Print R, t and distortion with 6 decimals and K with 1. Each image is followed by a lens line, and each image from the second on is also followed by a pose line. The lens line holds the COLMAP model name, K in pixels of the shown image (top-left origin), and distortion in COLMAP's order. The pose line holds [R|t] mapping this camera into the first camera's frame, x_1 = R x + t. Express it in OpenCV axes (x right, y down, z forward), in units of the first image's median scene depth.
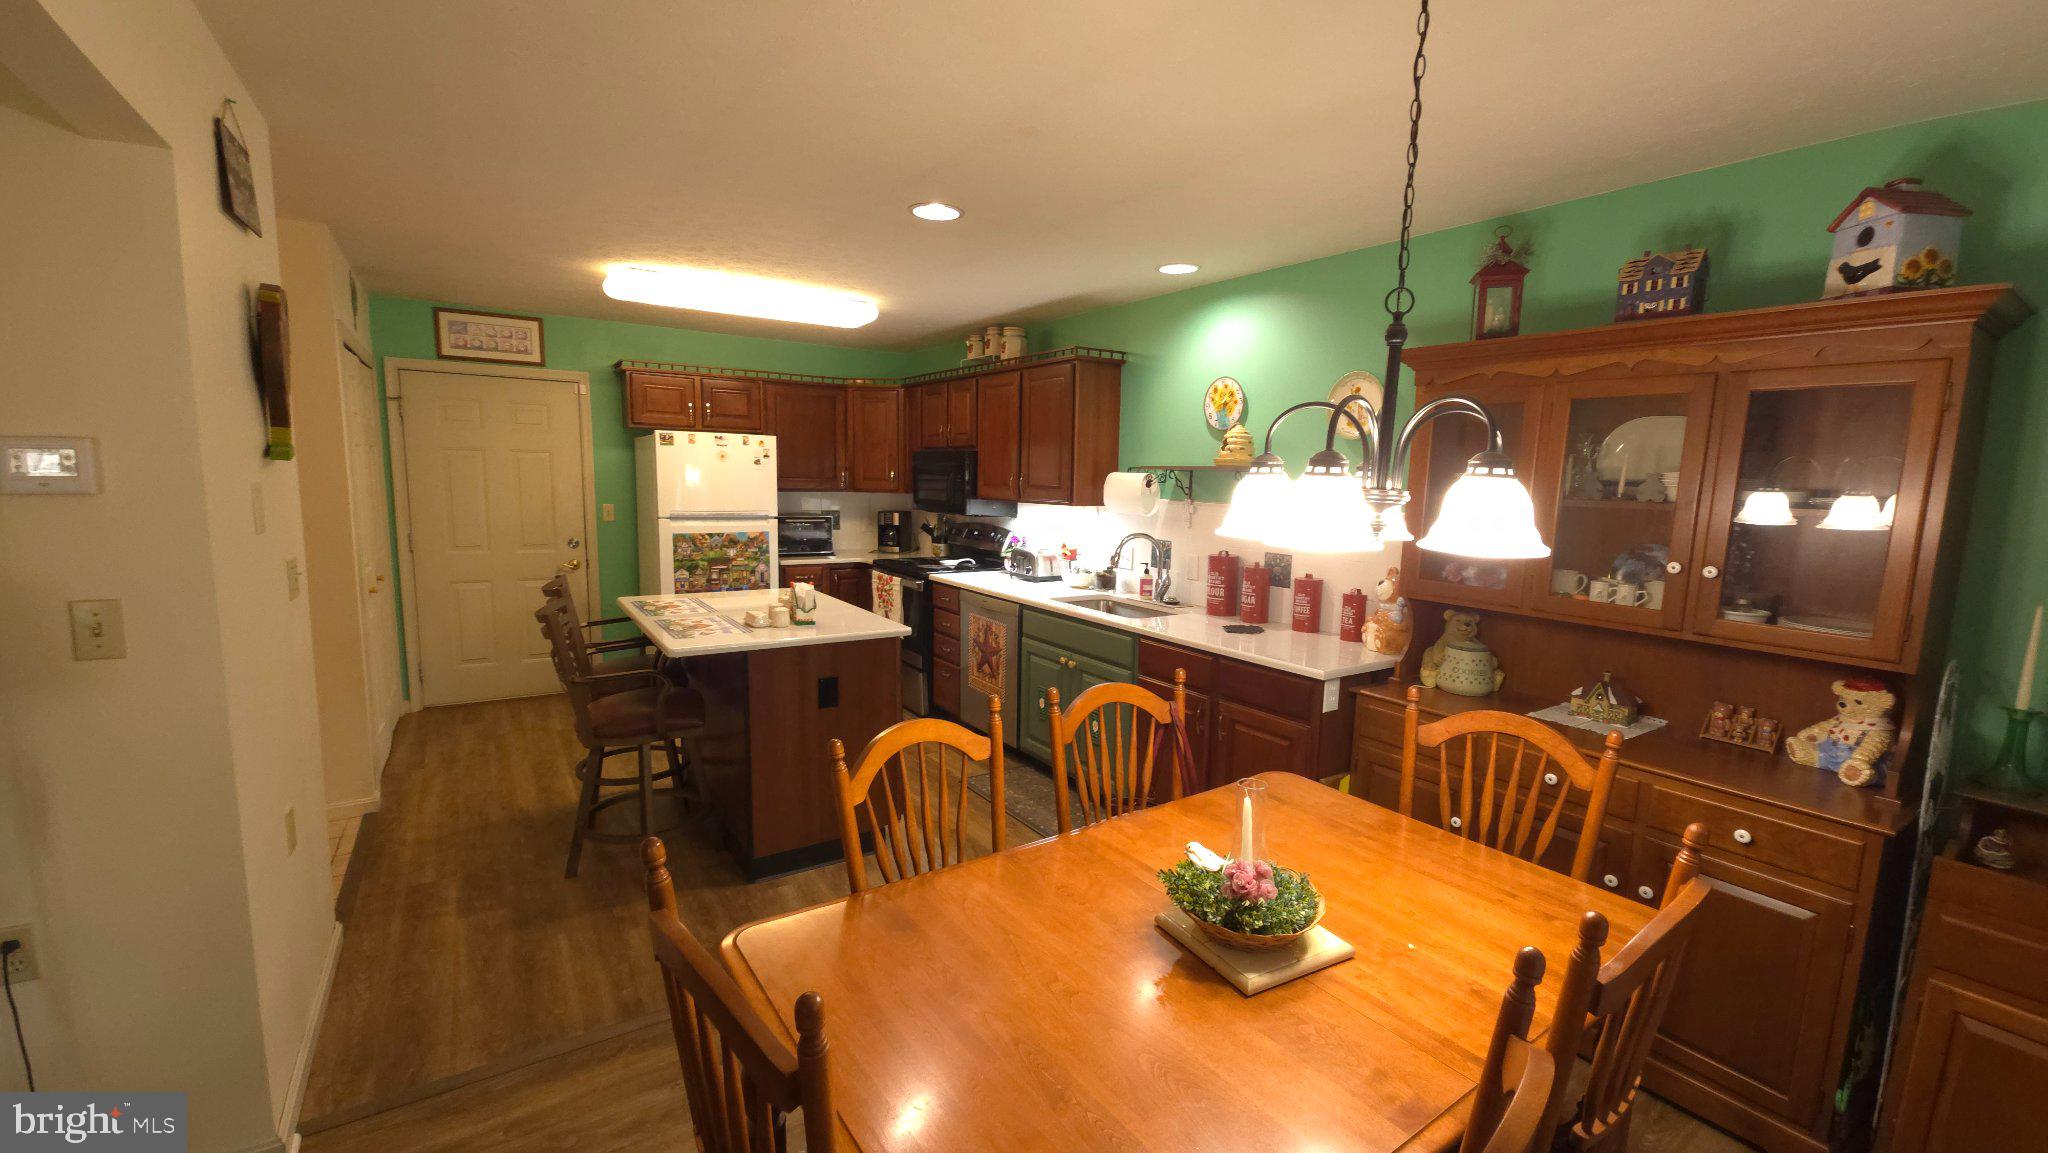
lens RADIAL K [[830.5, 0, 1044.9], [0, 830.5, 596.6], [0, 0, 1]] dist [0.009021, -0.003802]
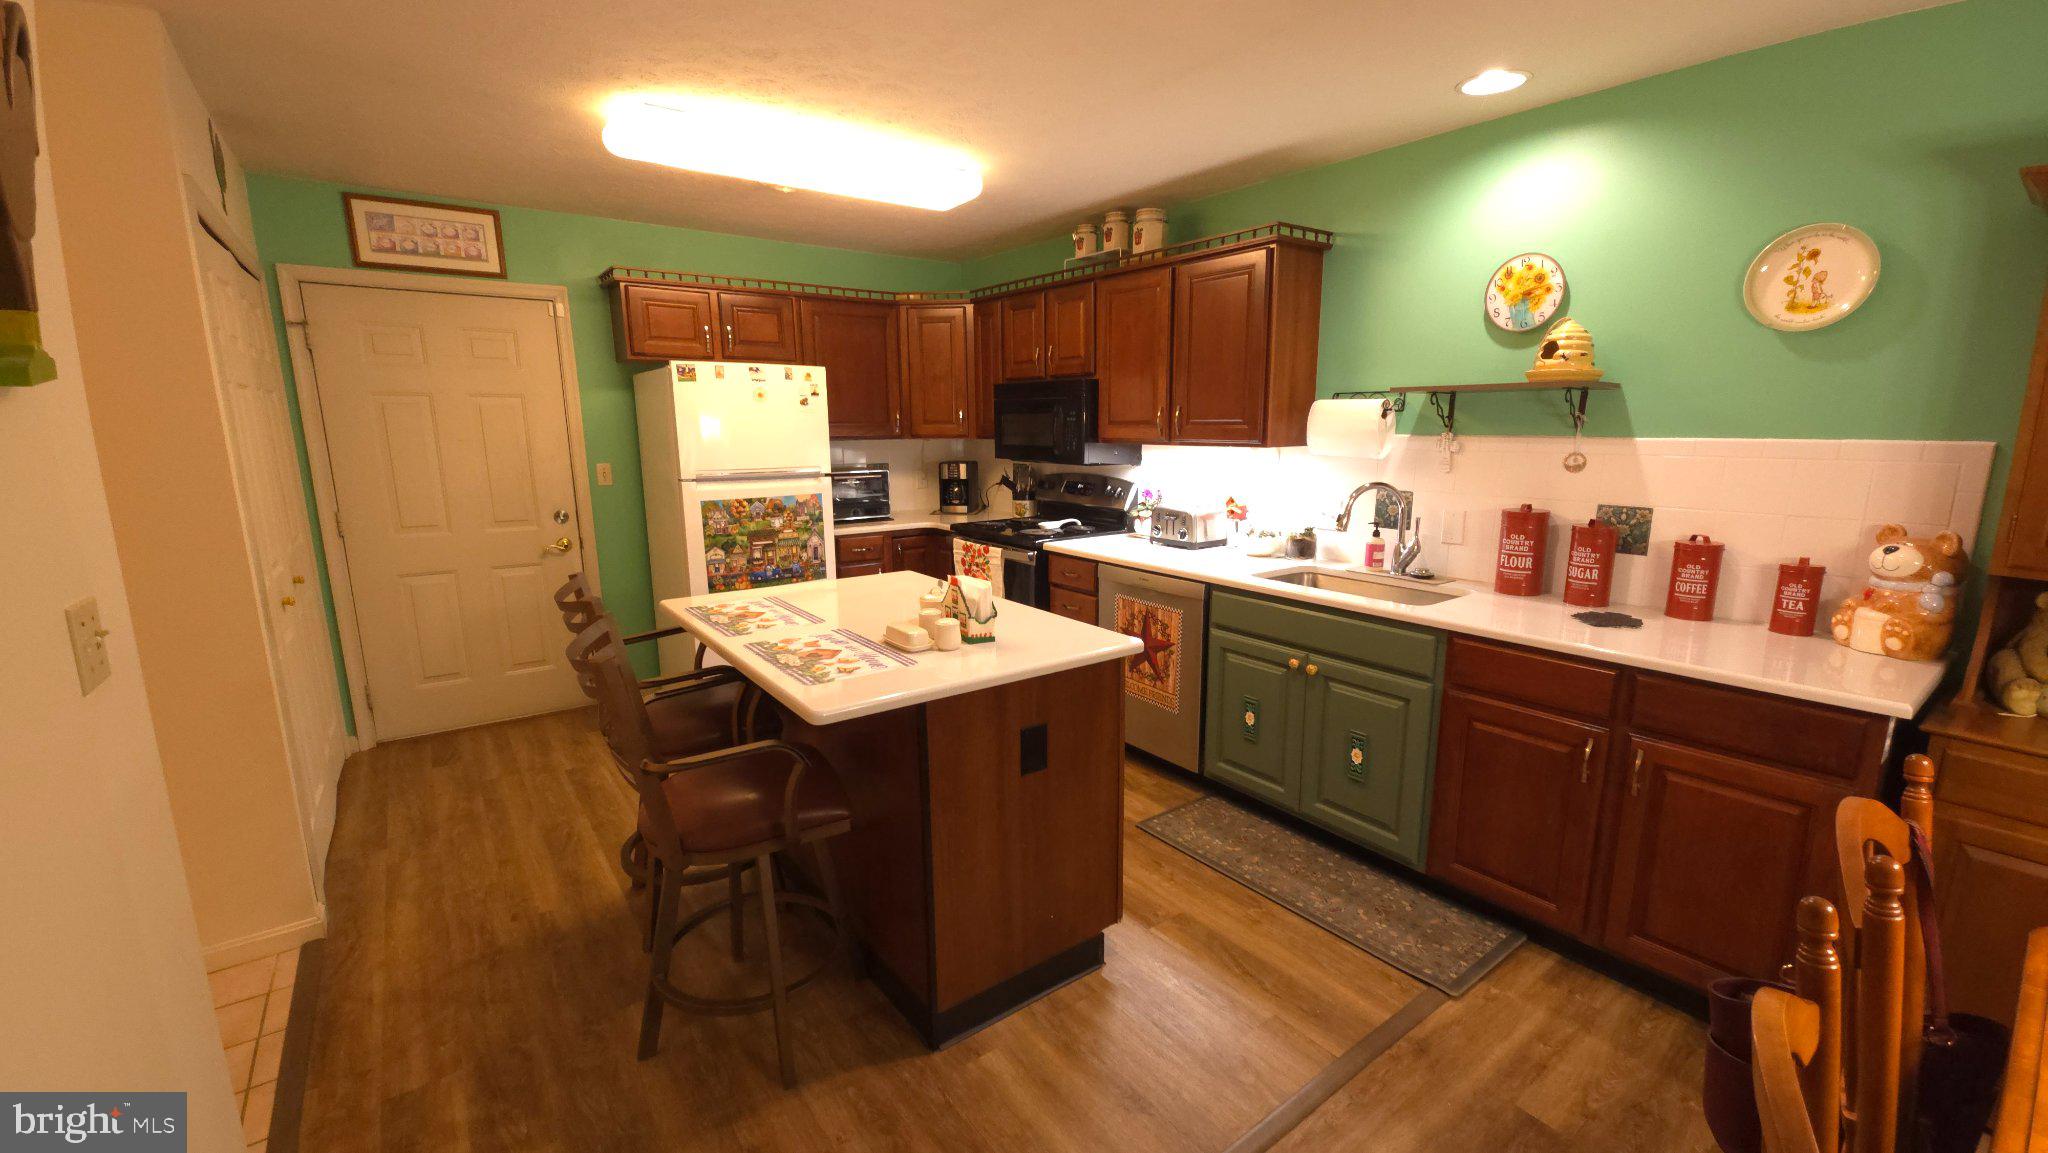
lens RADIAL K [[830.5, 0, 1050.8], [0, 830.5, 595.6], [0, 0, 1]] dist [0.009021, -0.003802]
pose [[0.998040, -0.038276, 0.049505, -0.284779], [0.035019, 0.997267, 0.065055, -0.046229], [-0.051860, -0.063194, 0.996653, 0.379074]]
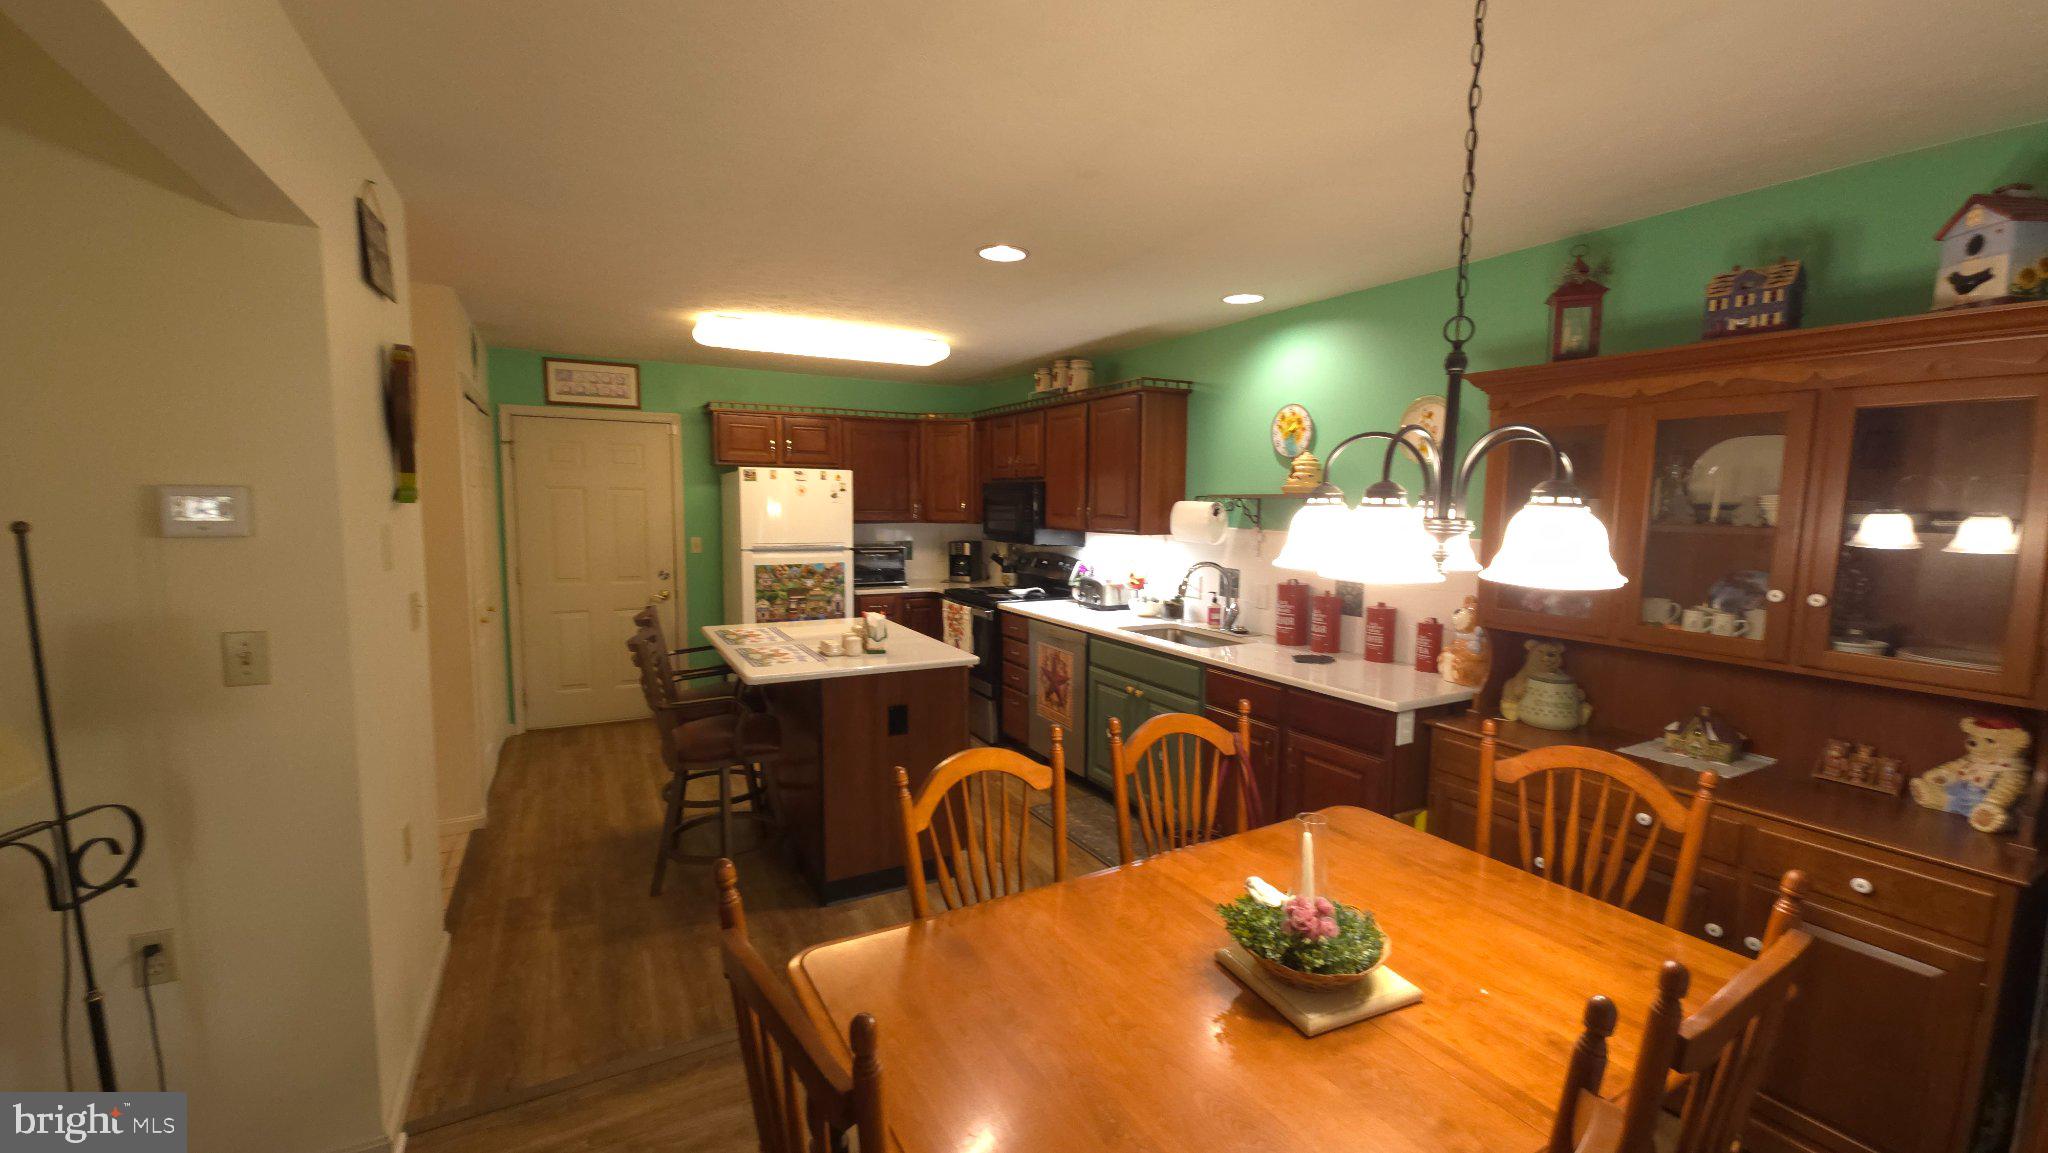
lens RADIAL K [[830.5, 0, 1045.0], [0, 830.5, 595.6], [0, 0, 1]] dist [0.009021, -0.003802]
pose [[0.996199, -0.004234, -0.087007, 0.009719], [0.001258, 0.999413, -0.034223, -0.002510], [0.087100, 0.033983, 0.995620, -0.008664]]
